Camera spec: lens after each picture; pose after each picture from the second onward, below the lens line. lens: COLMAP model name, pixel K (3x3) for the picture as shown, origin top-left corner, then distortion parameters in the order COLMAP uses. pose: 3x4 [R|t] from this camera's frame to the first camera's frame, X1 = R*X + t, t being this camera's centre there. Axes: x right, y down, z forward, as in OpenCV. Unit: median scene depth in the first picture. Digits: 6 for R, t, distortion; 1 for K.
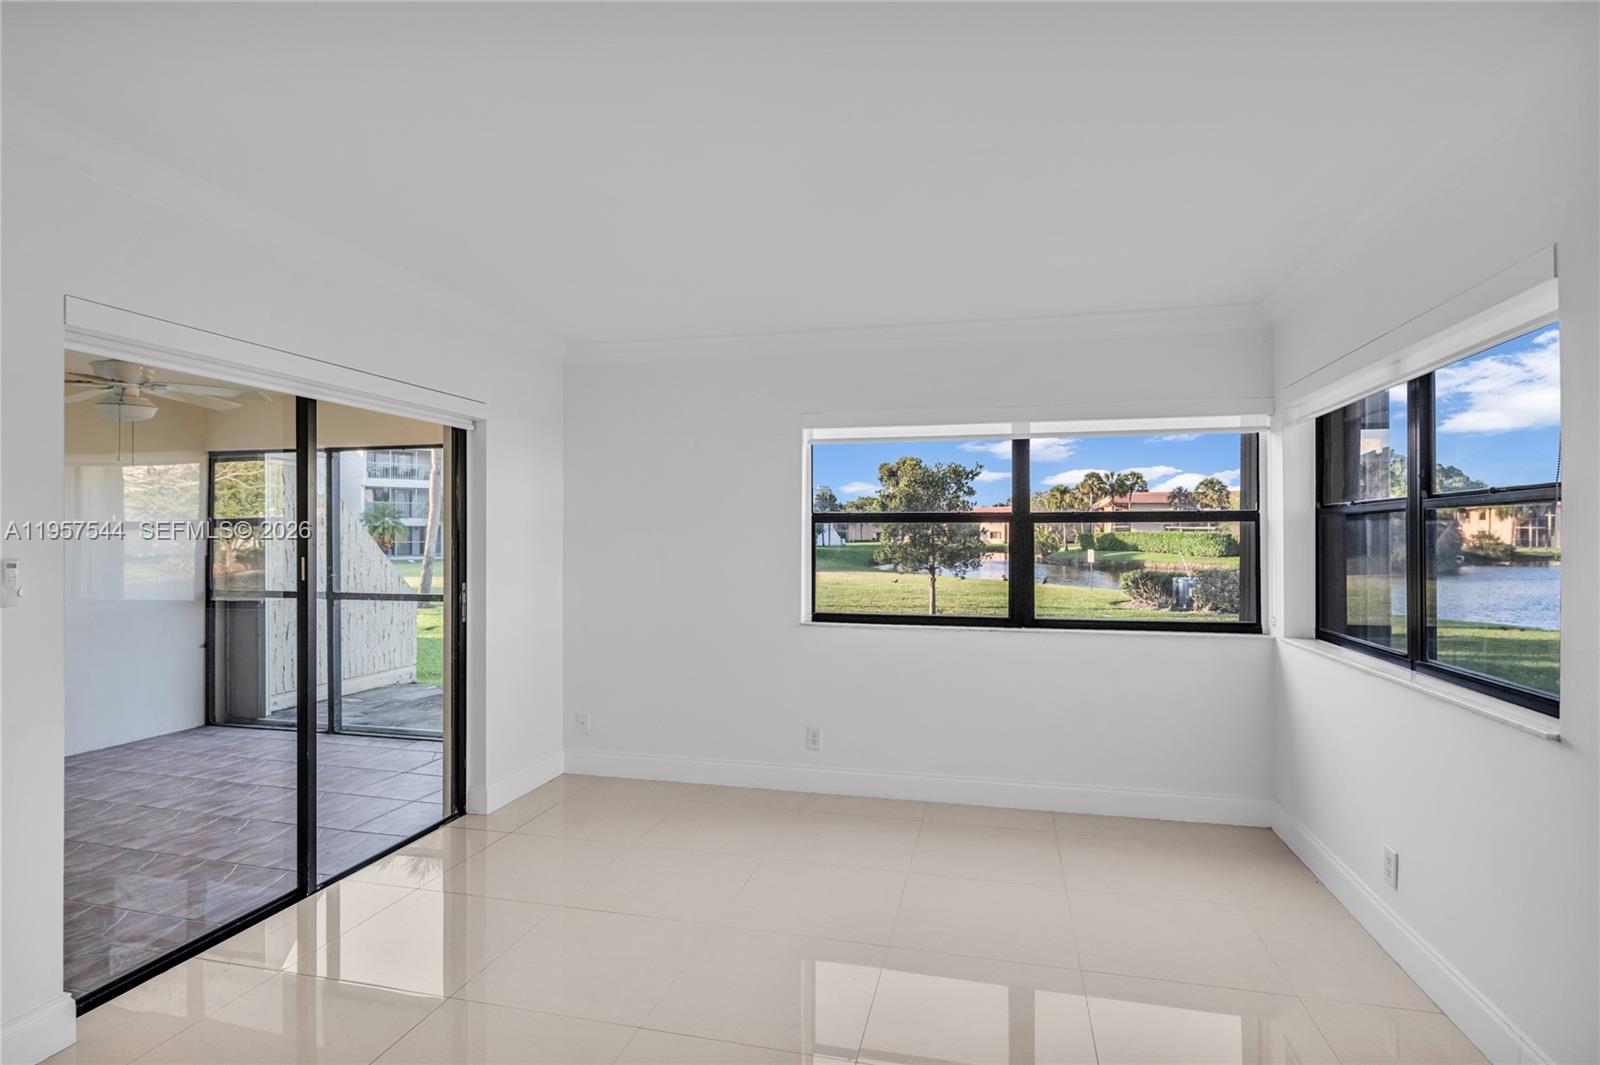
lens RADIAL K [[796.5, 0, 793.4], [0, 796.5, 533.0], [0, 0, 1]] dist [0.001851, -0.001042]
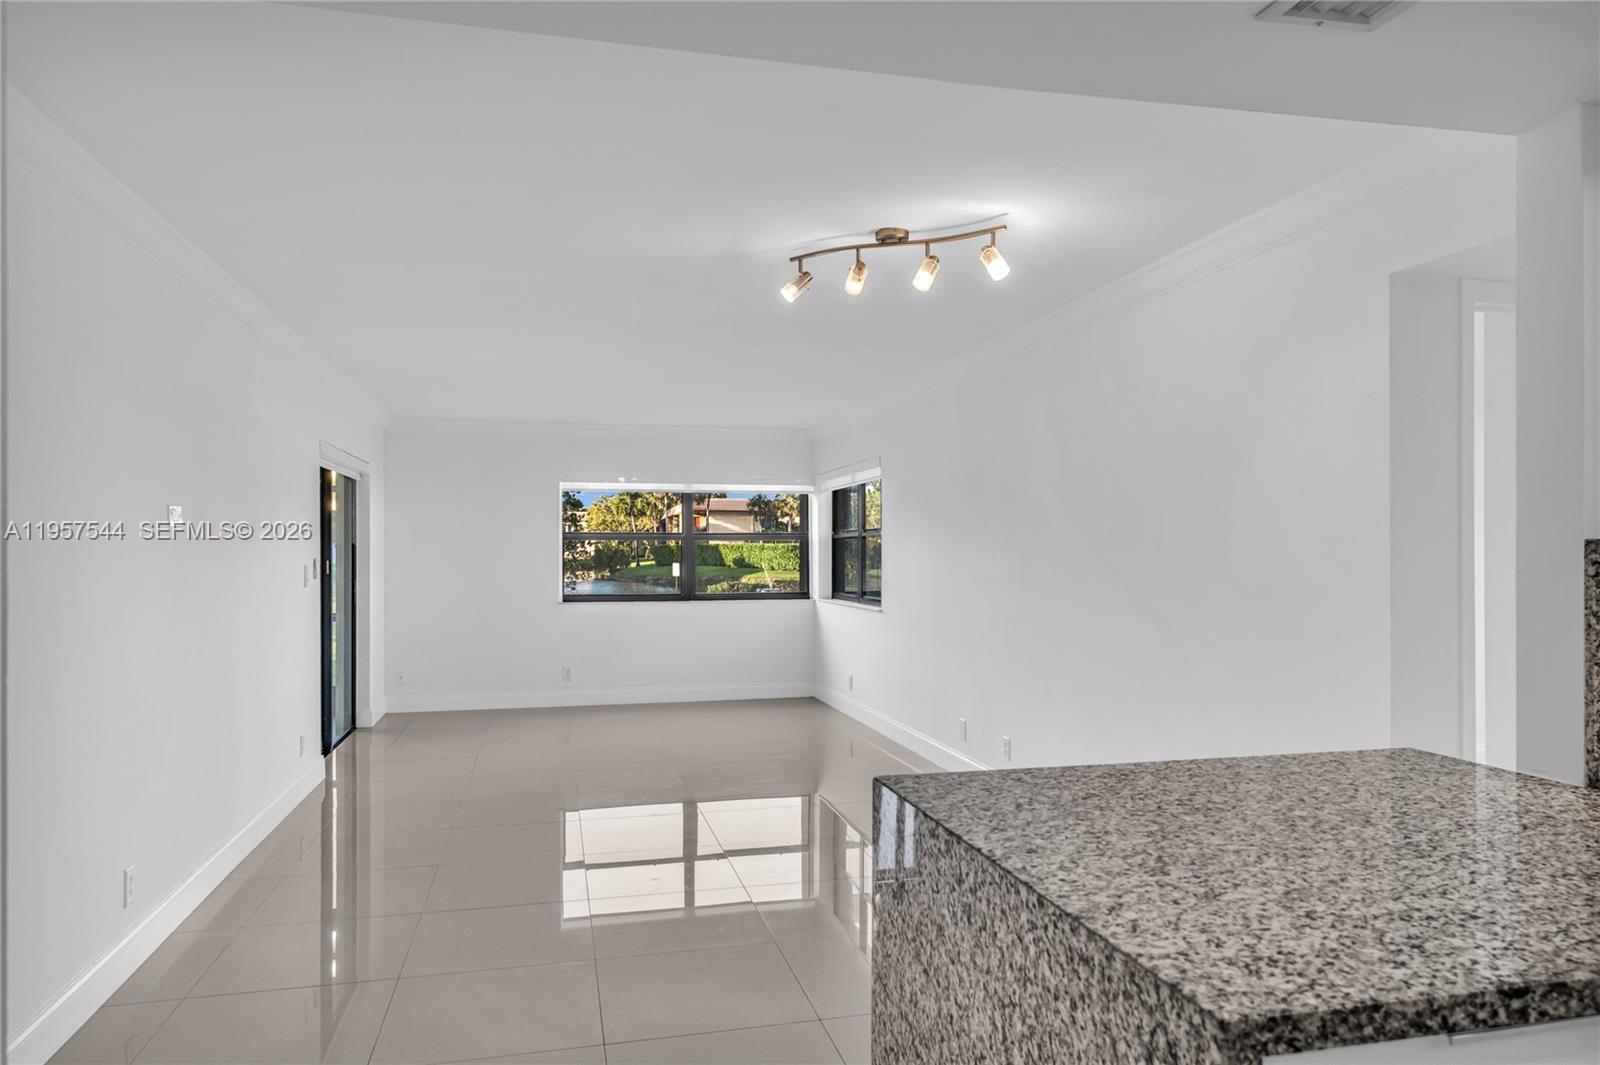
lens RADIAL K [[1057.7, 0, 824.3], [0, 1057.7, 540.8], [0, 0, 1]] dist [0.060519, 0.001099]
pose [[0.870785, 0.003191, 0.491653, -0.576582], [-0.001328, 0.999991, -0.004137, -0.003209], [-0.491662, 0.002949, 0.870781, -1.123416]]
